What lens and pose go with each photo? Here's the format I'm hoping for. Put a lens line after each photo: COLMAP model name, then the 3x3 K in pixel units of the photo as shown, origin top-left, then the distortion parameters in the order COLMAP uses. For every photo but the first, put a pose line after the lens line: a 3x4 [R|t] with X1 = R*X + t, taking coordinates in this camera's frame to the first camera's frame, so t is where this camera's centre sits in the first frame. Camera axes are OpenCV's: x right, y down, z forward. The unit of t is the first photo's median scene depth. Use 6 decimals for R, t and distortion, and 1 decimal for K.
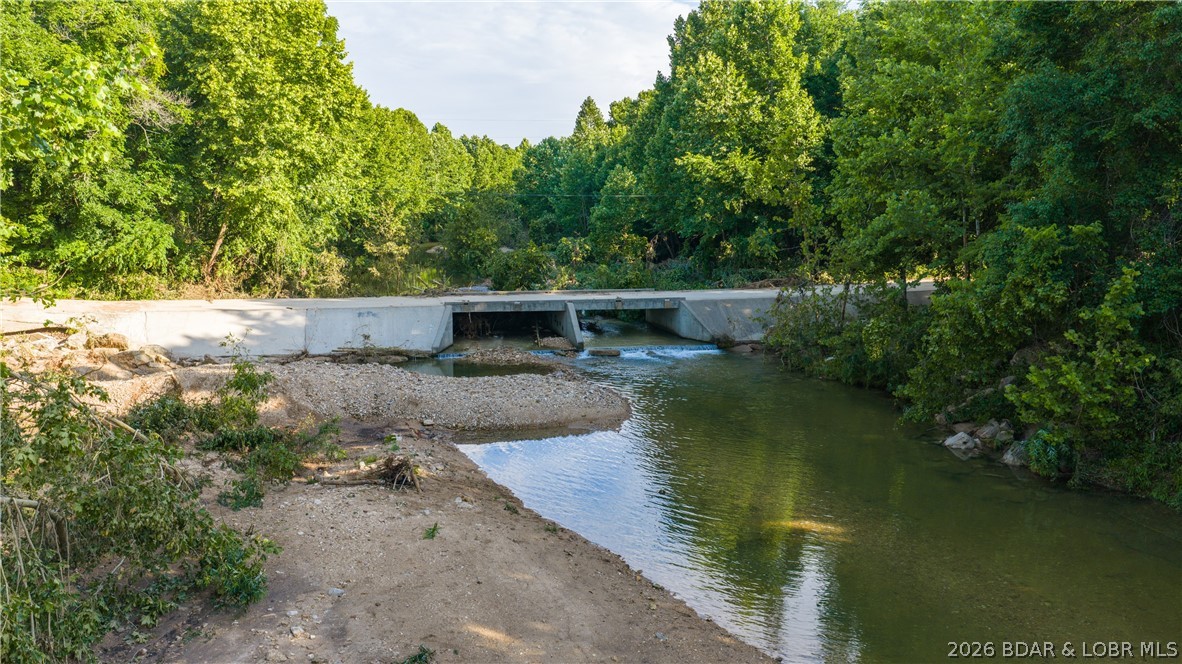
lens RADIAL K [[977.6, 0, 583.0], [0, 977.6, 336.5], [0, 0, 1]] dist [0.025403, -0.052052]
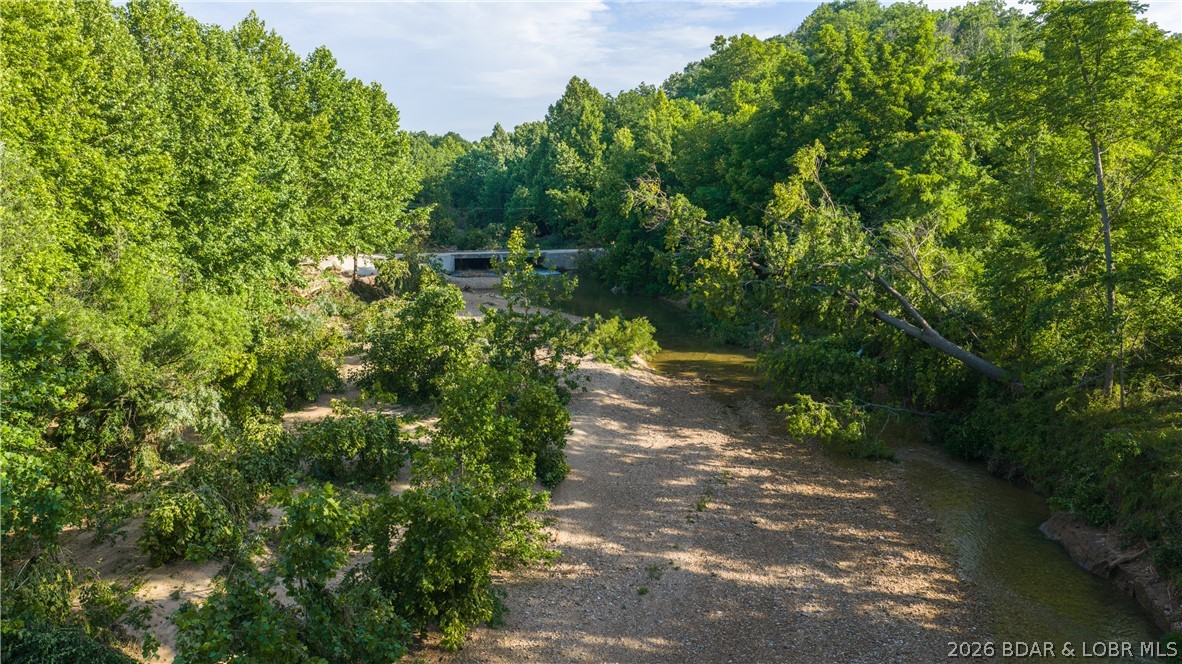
lens RADIAL K [[977.6, 0, 593.7], [0, 977.6, 332.3], [0, 0, 1]] dist [0.025403, -0.052052]
pose [[0.993689, -0.013233, 0.111389, -0.035454], [0.009984, 0.999510, 0.029676, 0.052901], [-0.111727, -0.028376, 0.993334, -0.879506]]
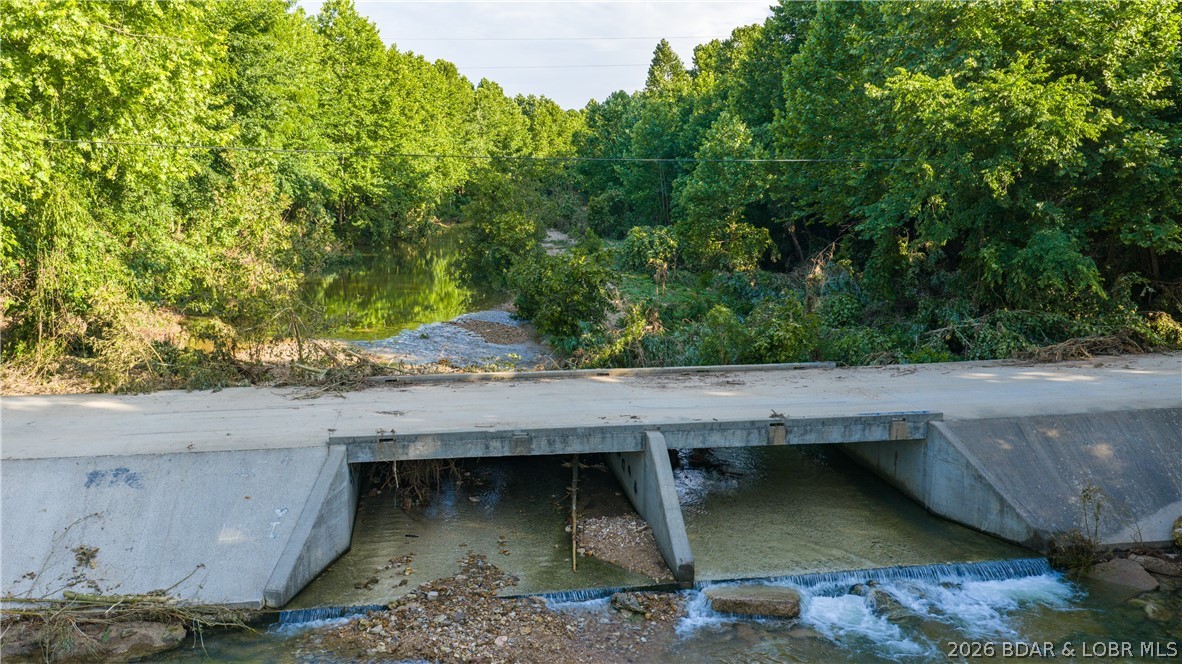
lens RADIAL K [[977.6, 0, 596.1], [0, 977.6, 325.8], [0, 0, 1]] dist [0.025403, -0.052052]
pose [[0.998379, 0.007482, -0.056414, -0.008881], [-0.006348, 0.999775, 0.020264, -0.050062], [0.056553, -0.019873, 0.998202, 0.357893]]
